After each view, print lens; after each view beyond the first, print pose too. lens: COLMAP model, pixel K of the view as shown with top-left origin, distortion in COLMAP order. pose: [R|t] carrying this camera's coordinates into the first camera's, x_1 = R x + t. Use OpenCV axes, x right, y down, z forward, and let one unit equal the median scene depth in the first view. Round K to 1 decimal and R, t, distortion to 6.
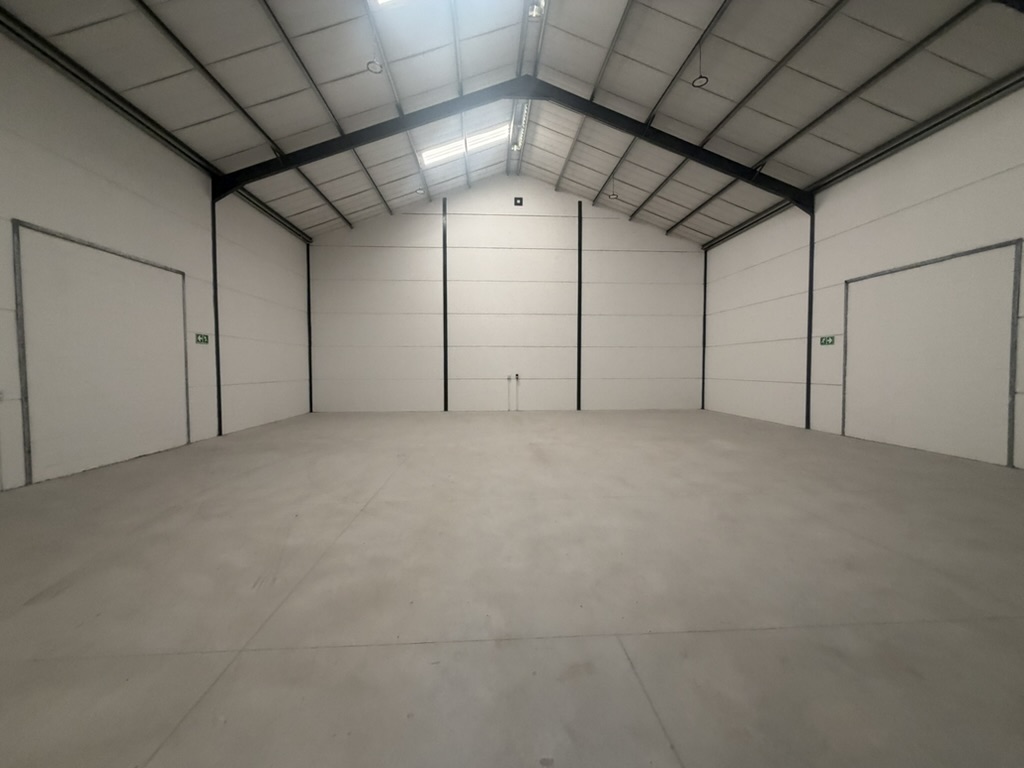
lens RADIAL K [[406.5, 0, 510.4], [0, 406.5, 381.4], [0, 0, 1]] dist [0.001368, -0.000256]
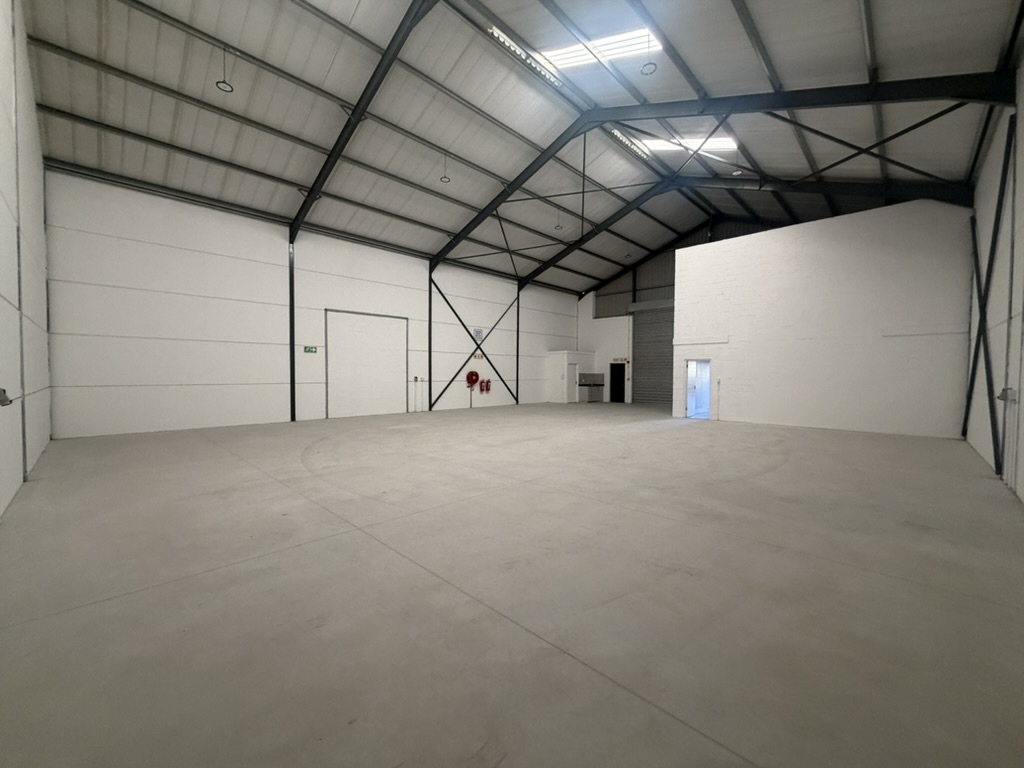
lens RADIAL K [[406.5, 0, 516.6], [0, 406.5, 390.3], [0, 0, 1]] dist [0.001368, -0.000256]
pose [[-0.676027, -0.036271, 0.735983, -0.508114], [0.020098, 0.997509, 0.067620, -0.036390], [-0.736602, 0.060505, -0.673614, 1.129178]]
